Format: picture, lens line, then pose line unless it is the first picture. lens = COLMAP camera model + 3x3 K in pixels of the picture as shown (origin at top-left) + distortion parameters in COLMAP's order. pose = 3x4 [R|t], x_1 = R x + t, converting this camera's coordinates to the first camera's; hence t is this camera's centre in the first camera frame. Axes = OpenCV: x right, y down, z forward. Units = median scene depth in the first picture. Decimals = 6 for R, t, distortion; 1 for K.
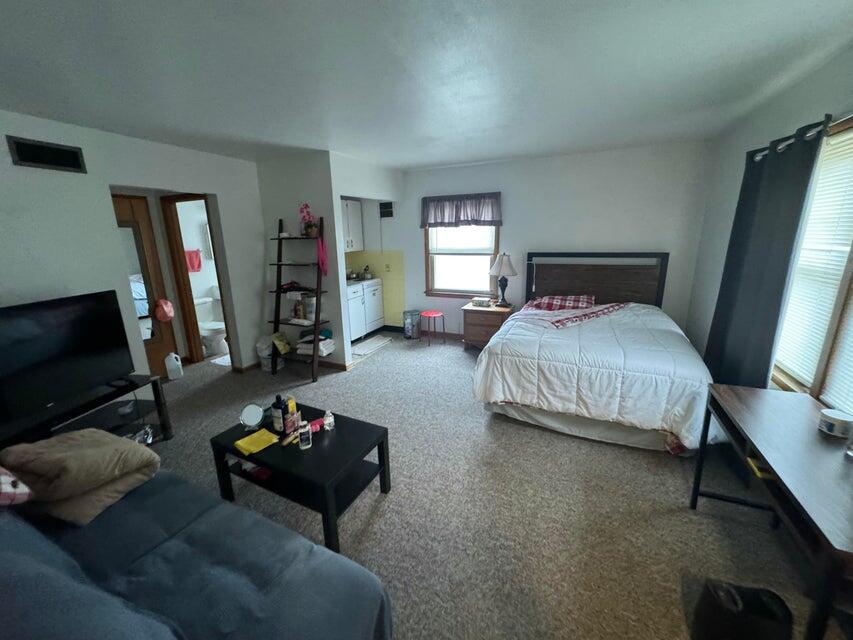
lens RADIAL K [[340.4, 0, 426.5], [0, 340.4, 320.0], [0, 0, 1]] dist [-0.001490, -0.000204]
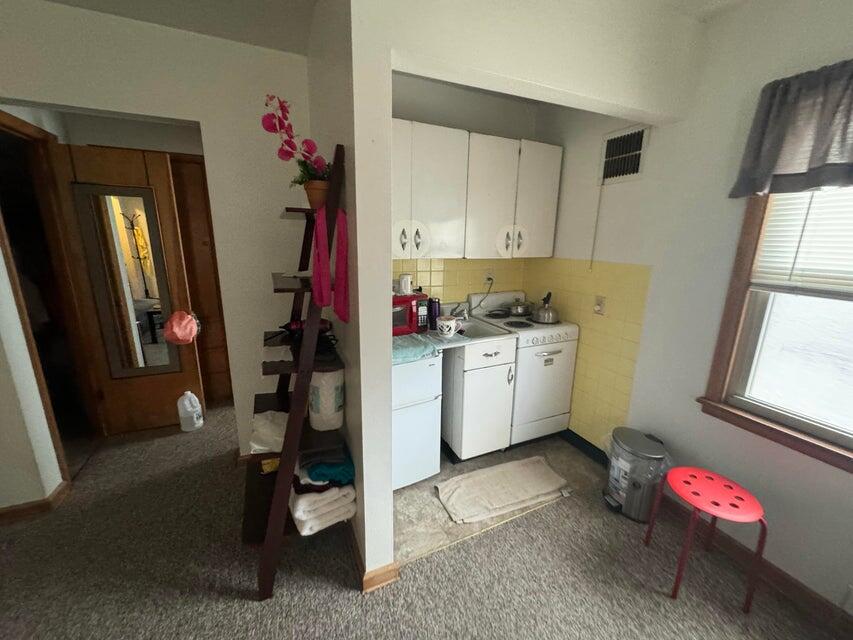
lens RADIAL K [[340.4, 0, 426.5], [0, 340.4, 320.0], [0, 0, 1]] dist [-0.001490, -0.000204]
pose [[0.756664, 0.183034, -0.627660, -0.012871], [-0.190312, 0.980103, 0.056383, -0.125011], [0.625492, 0.076789, 0.776443, 0.588019]]
